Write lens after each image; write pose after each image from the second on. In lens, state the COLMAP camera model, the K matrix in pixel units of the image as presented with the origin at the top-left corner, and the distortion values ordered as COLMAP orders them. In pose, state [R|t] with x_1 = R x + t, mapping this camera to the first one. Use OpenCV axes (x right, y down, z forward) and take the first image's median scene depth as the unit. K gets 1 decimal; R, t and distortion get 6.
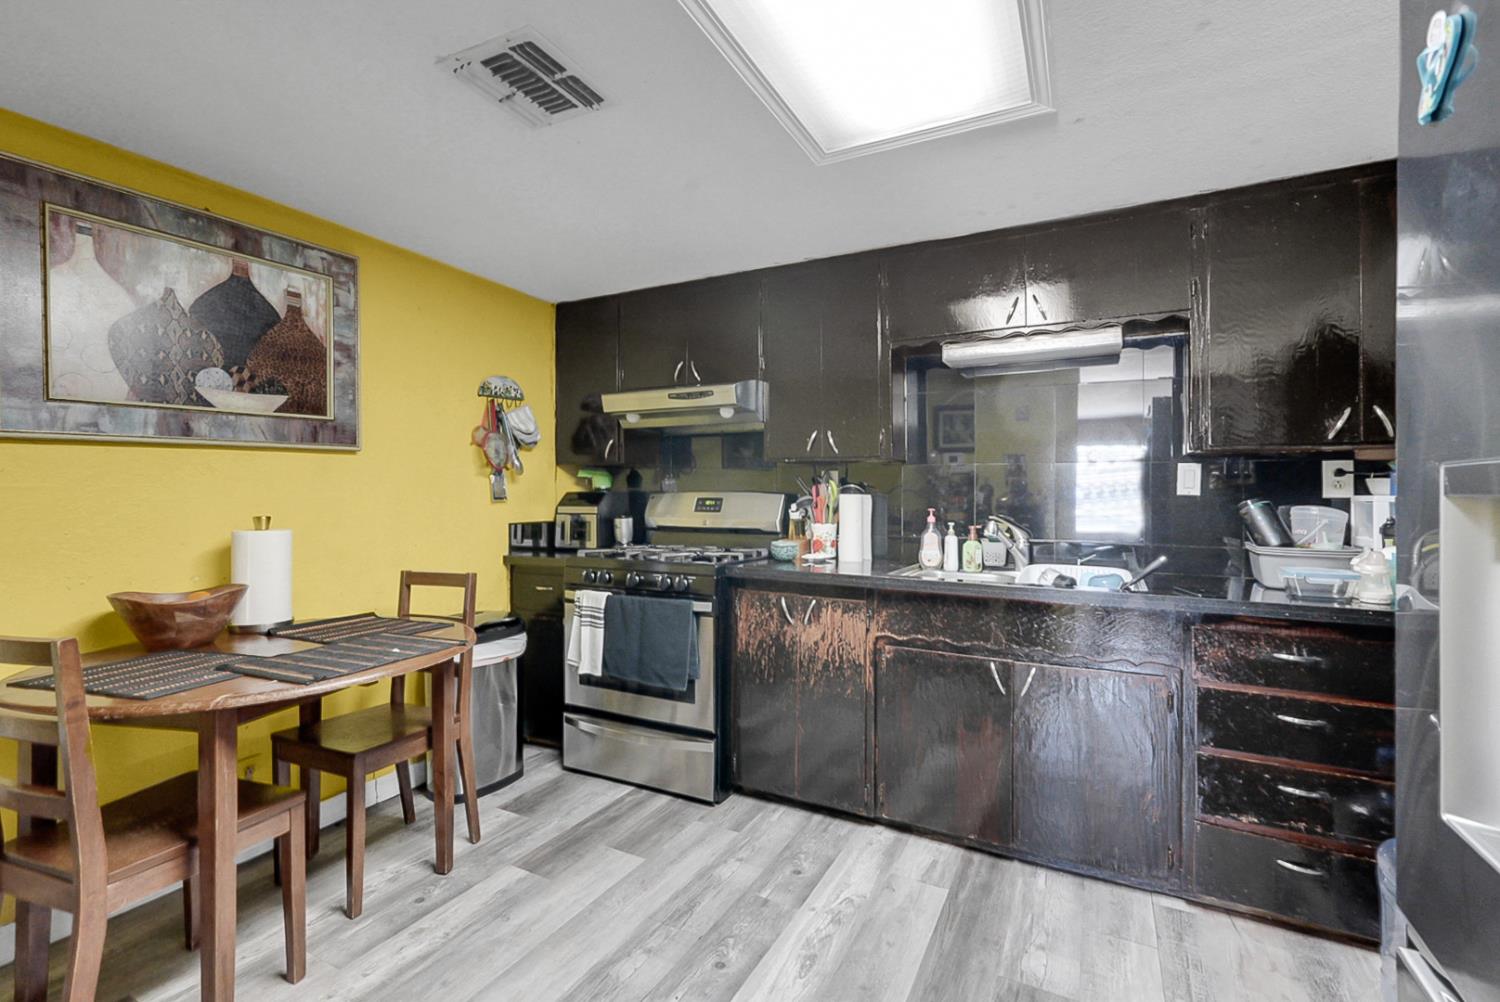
lens RADIAL K [[665.3, 0, 751.7], [0, 665.3, 488.2], [0, 0, 1]] dist [-0.001226, 0.000072]
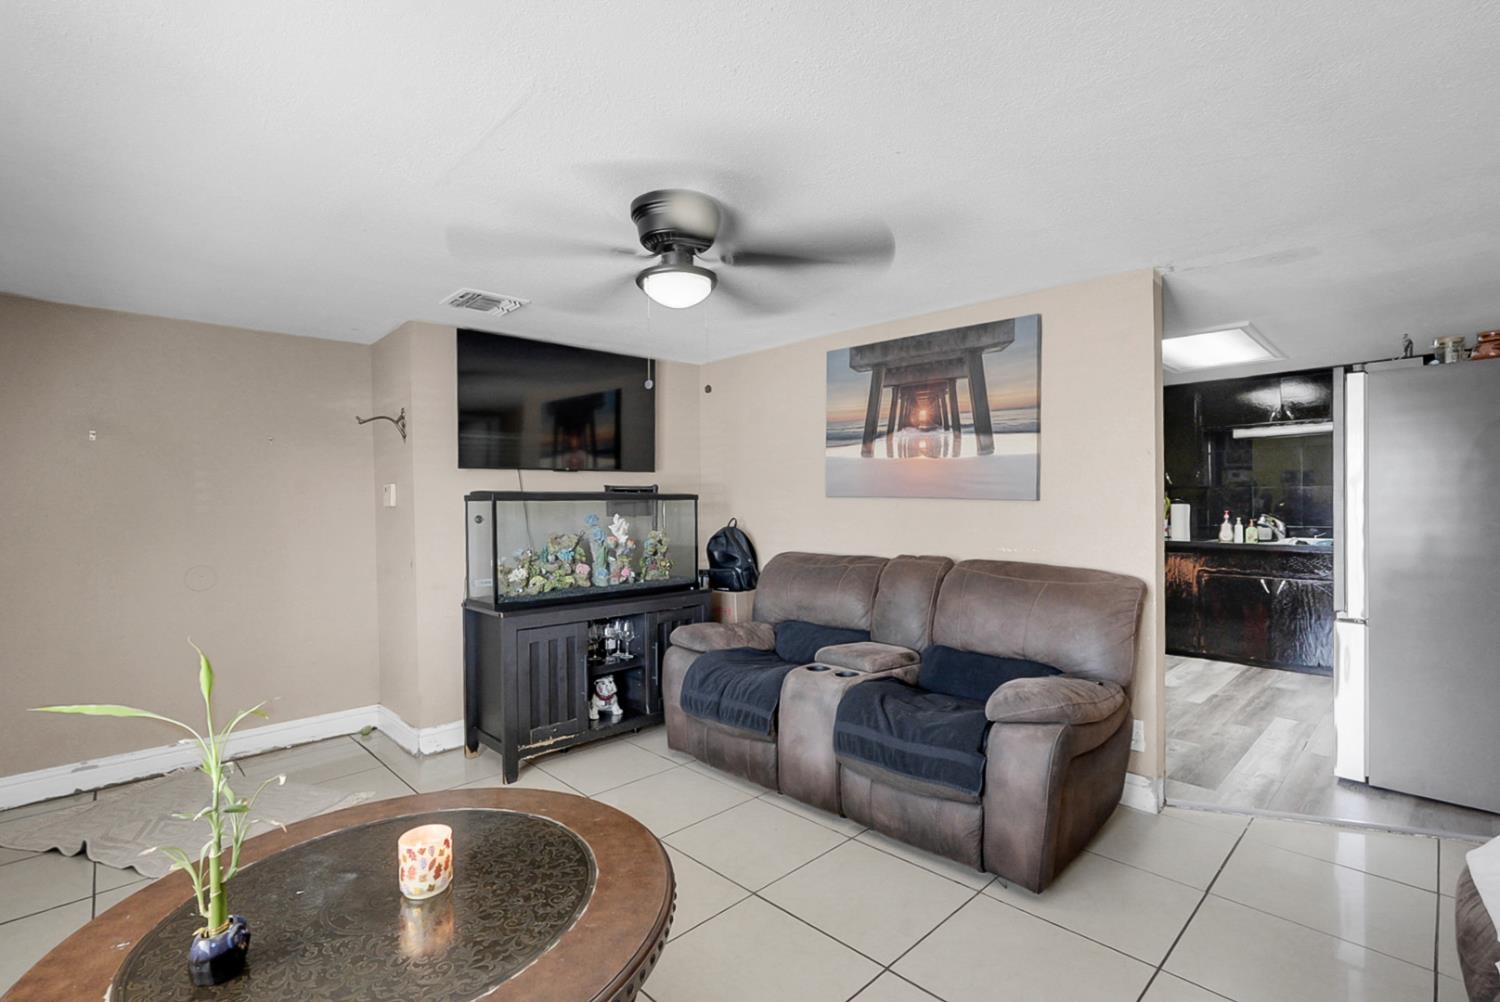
lens RADIAL K [[665.3, 0, 742.0], [0, 665.3, 504.4], [0, 0, 1]] dist [-0.001226, 0.000072]
pose [[0.943224, -0.013580, -0.331880, -0.440928], [0.017817, 0.999794, 0.009725, -0.034150], [0.331680, -0.015086, 0.943271, -1.367802]]
